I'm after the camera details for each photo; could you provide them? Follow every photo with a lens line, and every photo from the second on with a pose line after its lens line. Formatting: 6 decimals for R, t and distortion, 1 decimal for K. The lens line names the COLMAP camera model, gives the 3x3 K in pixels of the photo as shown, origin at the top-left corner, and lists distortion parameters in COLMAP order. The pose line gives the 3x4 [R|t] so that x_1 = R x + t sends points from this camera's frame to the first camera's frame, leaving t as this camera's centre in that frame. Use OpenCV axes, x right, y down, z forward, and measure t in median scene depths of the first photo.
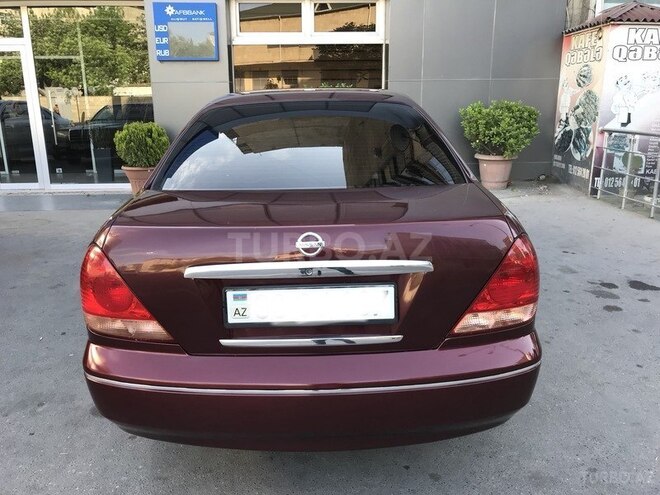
lens RADIAL K [[565.0, 0, 328.9], [0, 565.0, 244.6], [0, 0, 1]] dist [0.005434, 0.015061]
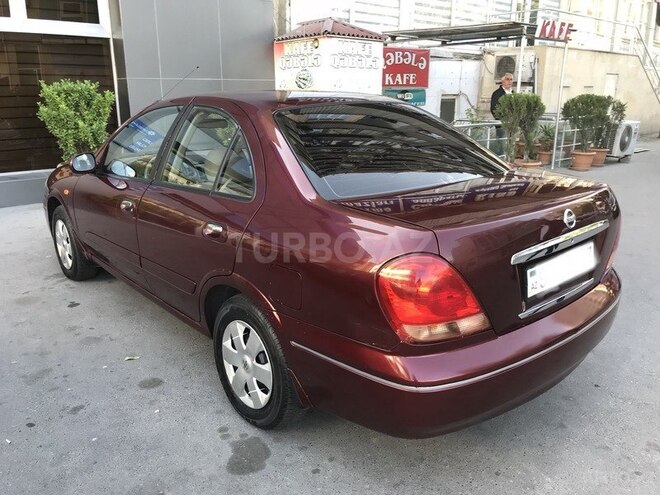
lens RADIAL K [[565.0, 0, 330.1], [0, 565.0, 247.5], [0, 0, 1]] dist [0.005434, 0.015061]
pose [[0.753867, -0.170413, 0.634543, -0.277789], [0.164983, 0.983933, 0.068237, -0.025067], [-0.635976, 0.053248, 0.769870, 0.083245]]
